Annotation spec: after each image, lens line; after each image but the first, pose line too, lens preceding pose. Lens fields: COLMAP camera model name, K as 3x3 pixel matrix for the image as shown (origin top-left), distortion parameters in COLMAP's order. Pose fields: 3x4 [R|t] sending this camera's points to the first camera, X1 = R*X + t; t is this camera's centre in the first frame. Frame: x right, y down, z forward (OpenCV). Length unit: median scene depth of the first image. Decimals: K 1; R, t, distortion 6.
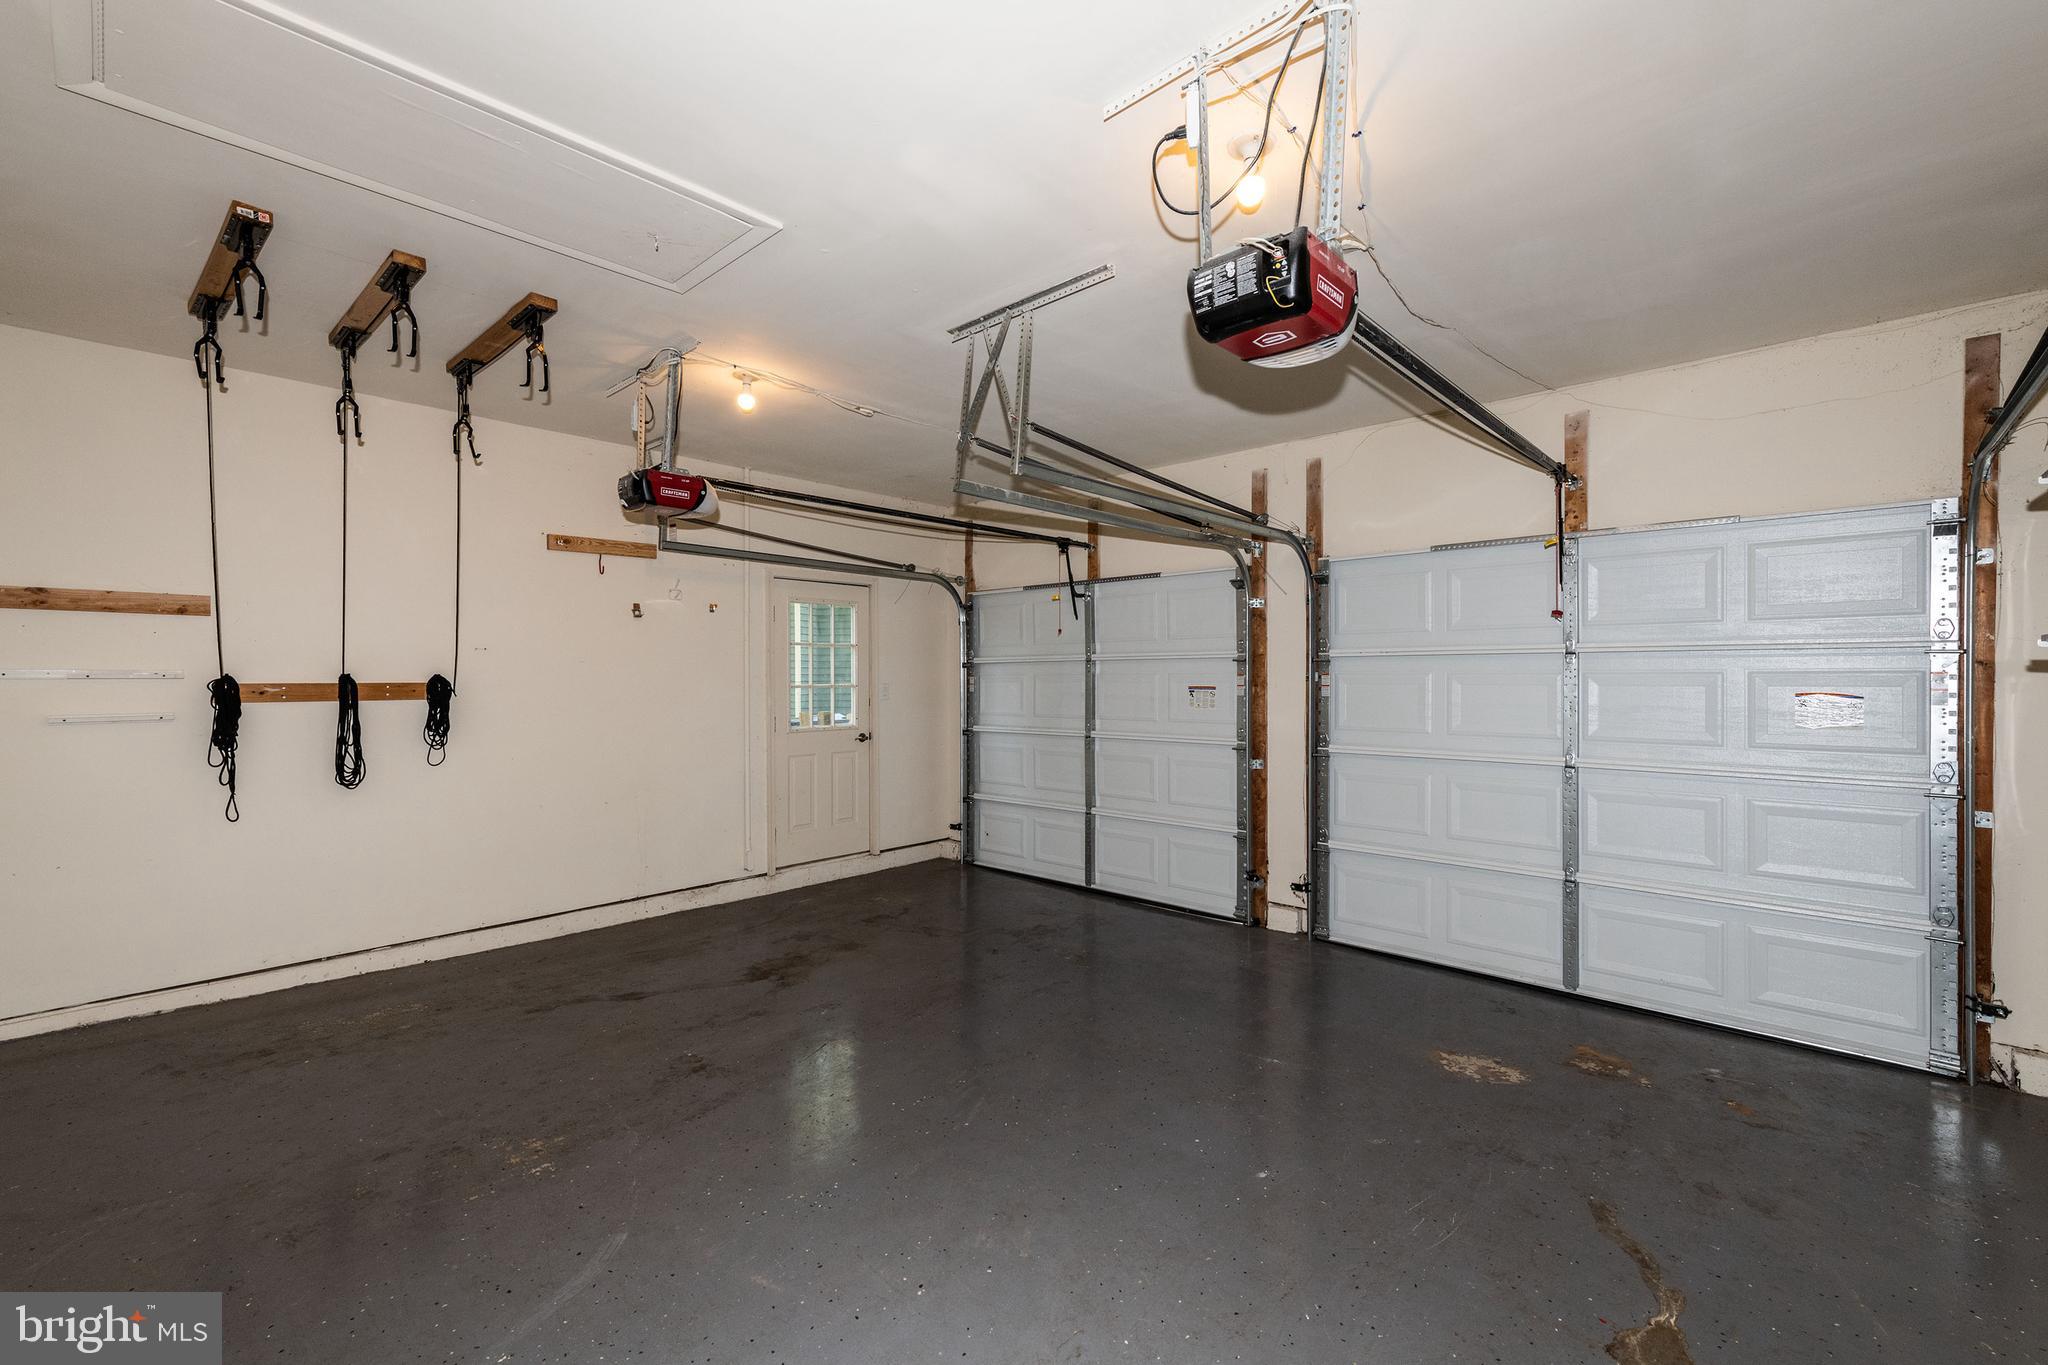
lens RADIAL K [[854.6, 0, 1024.0], [0, 854.6, 682.5], [0, 0, 1]] dist [-0.000075, -0.000018]
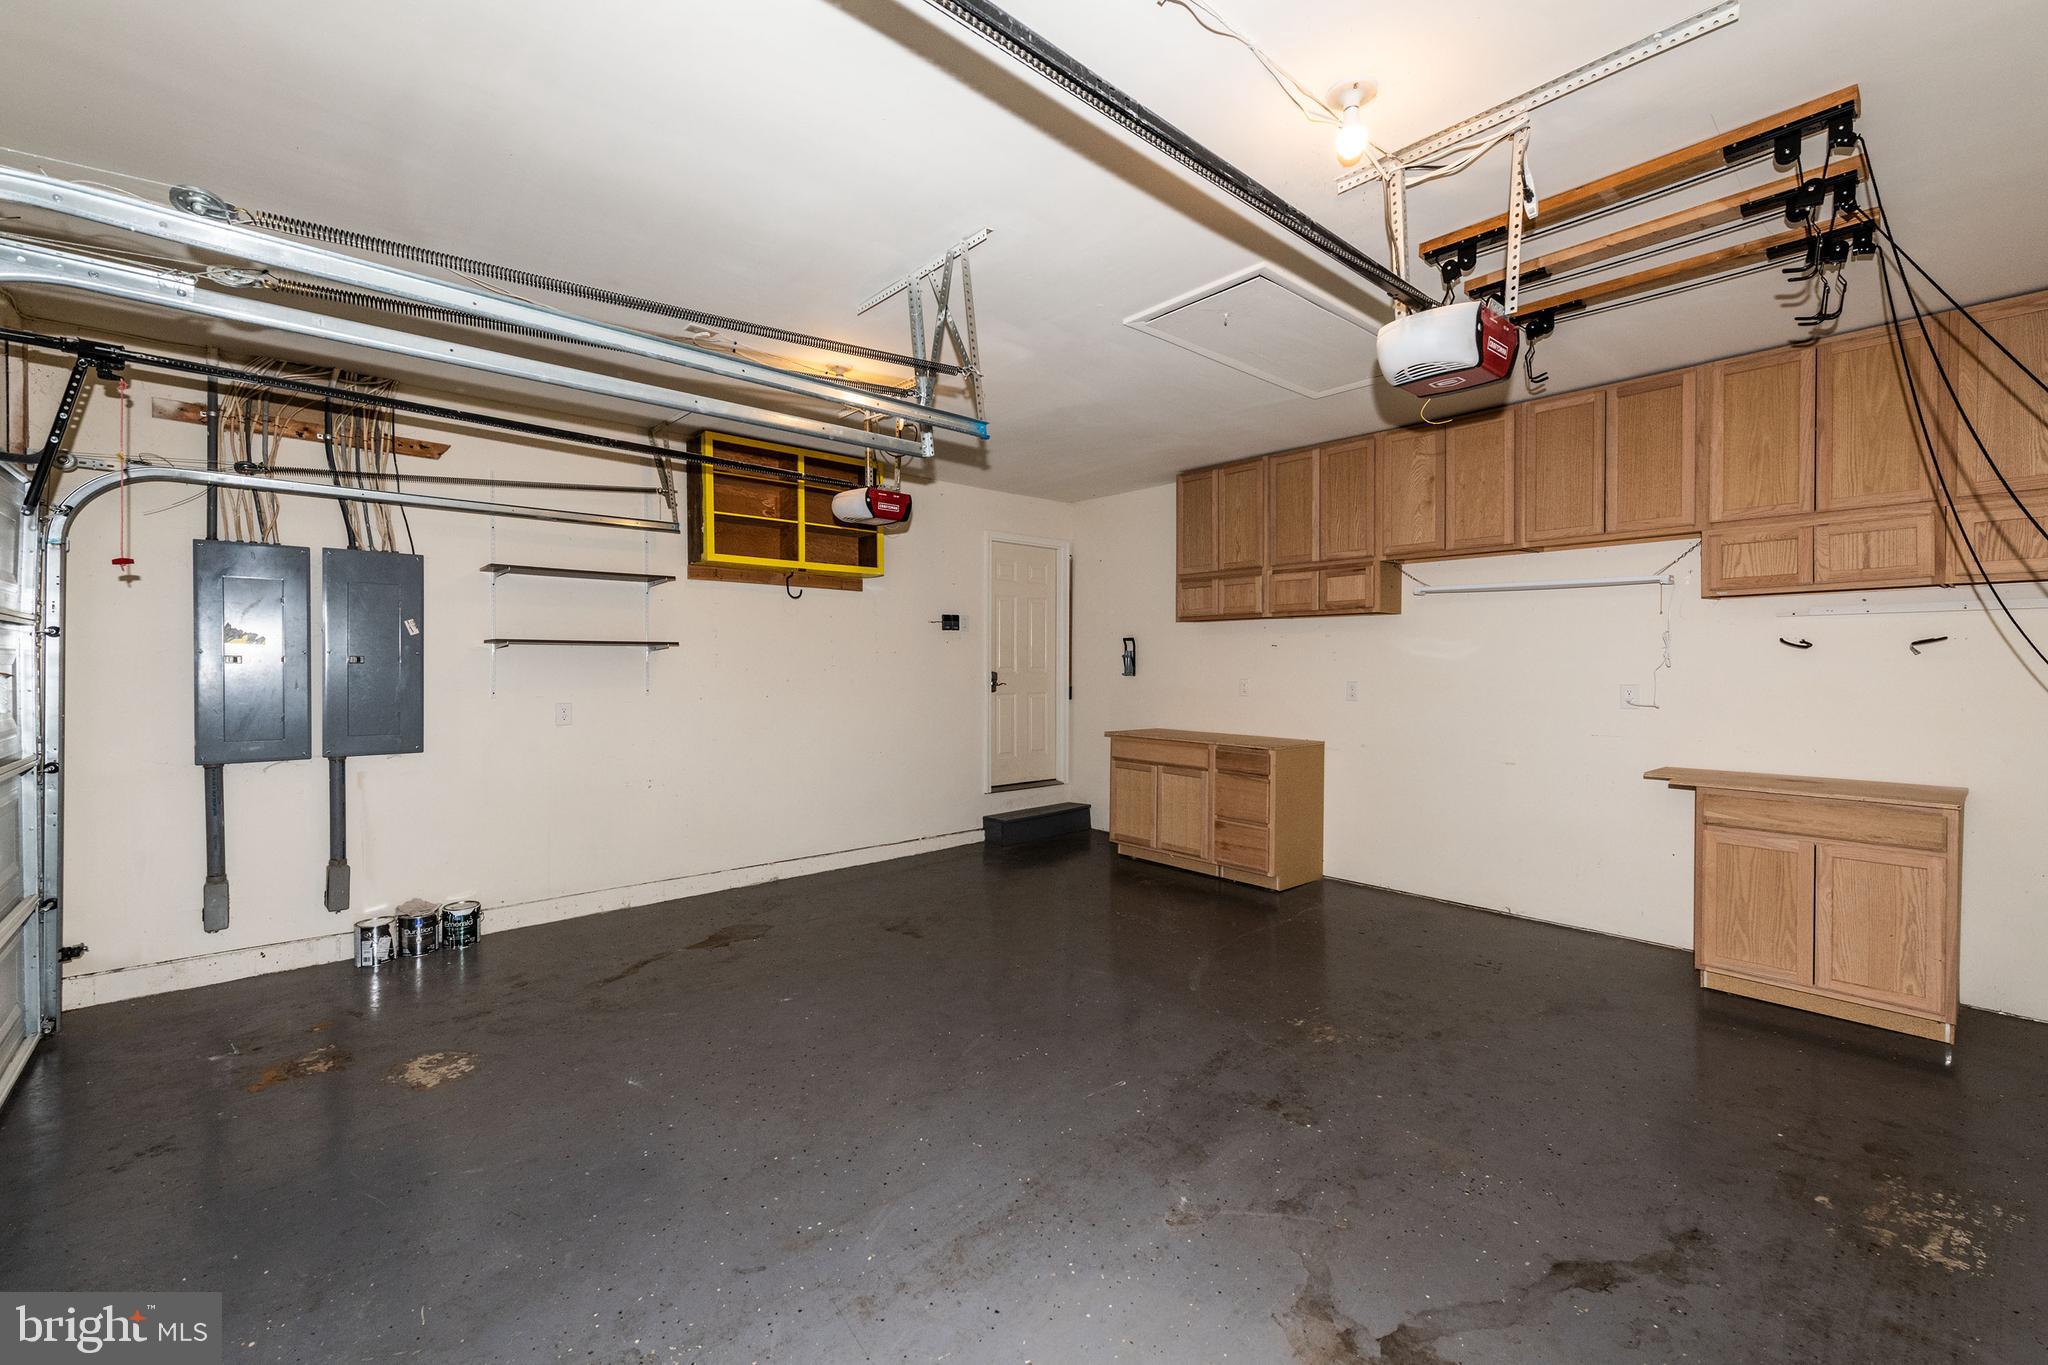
lens RADIAL K [[854.6, 0, 1024.0], [0, 854.6, 682.5], [0, 0, 1]] dist [-0.000075, -0.000018]
pose [[-0.995318, -0.004894, 0.096534, -0.201660], [-0.002006, 0.999548, 0.029990, -0.006434], [-0.096637, 0.029656, -0.994878, 1.832078]]
